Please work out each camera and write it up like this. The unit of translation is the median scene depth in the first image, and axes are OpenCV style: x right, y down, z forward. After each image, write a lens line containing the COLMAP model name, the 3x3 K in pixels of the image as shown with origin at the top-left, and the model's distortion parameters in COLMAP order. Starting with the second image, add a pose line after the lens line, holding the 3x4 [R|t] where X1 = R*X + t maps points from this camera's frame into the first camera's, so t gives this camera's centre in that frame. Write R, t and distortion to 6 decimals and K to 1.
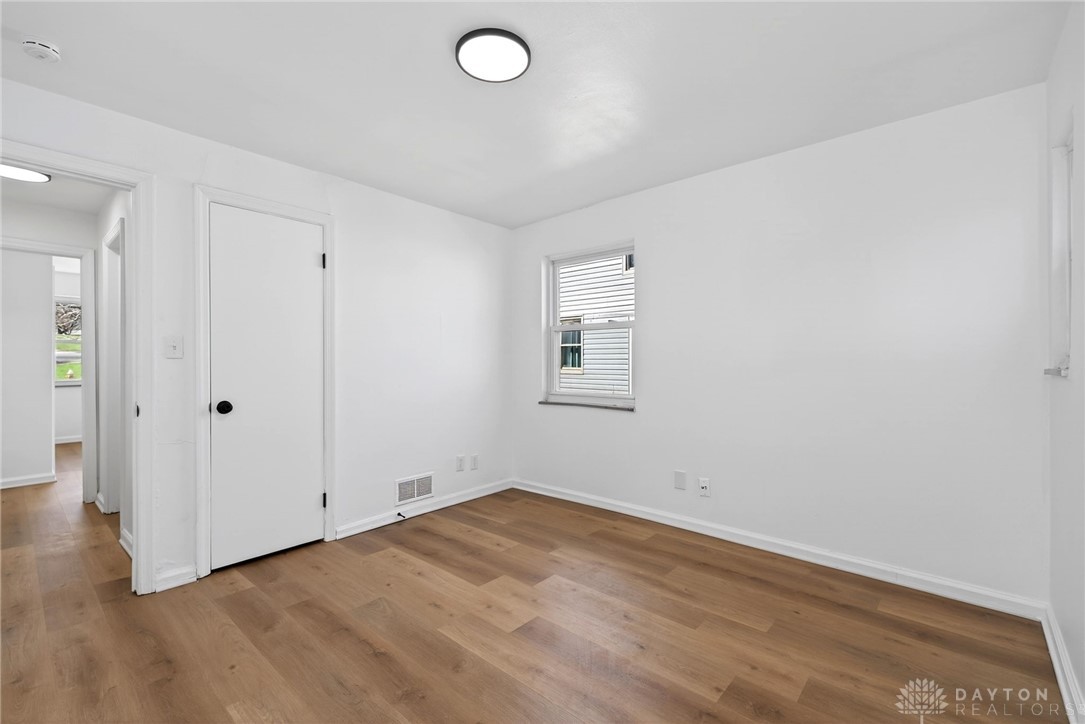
lens RADIAL K [[478.5, 0, 542.5], [0, 478.5, 362.0], [0, 0, 1]] dist [0.000320, 0.000140]
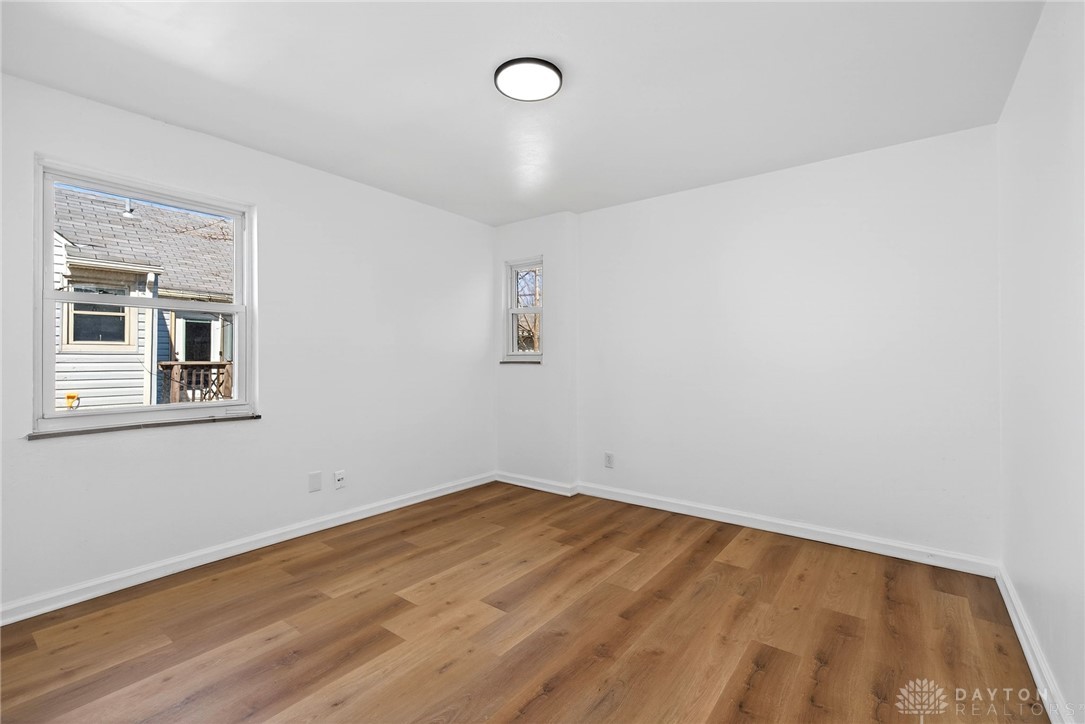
lens RADIAL K [[478.5, 0, 542.5], [0, 478.5, 362.0], [0, 0, 1]] dist [0.000320, 0.000140]
pose [[-0.077762, -0.009870, 0.996923, -0.915889], [0.001243, 0.999949, 0.009997, -0.003649], [-0.996971, 0.002017, -0.077746, 0.808510]]
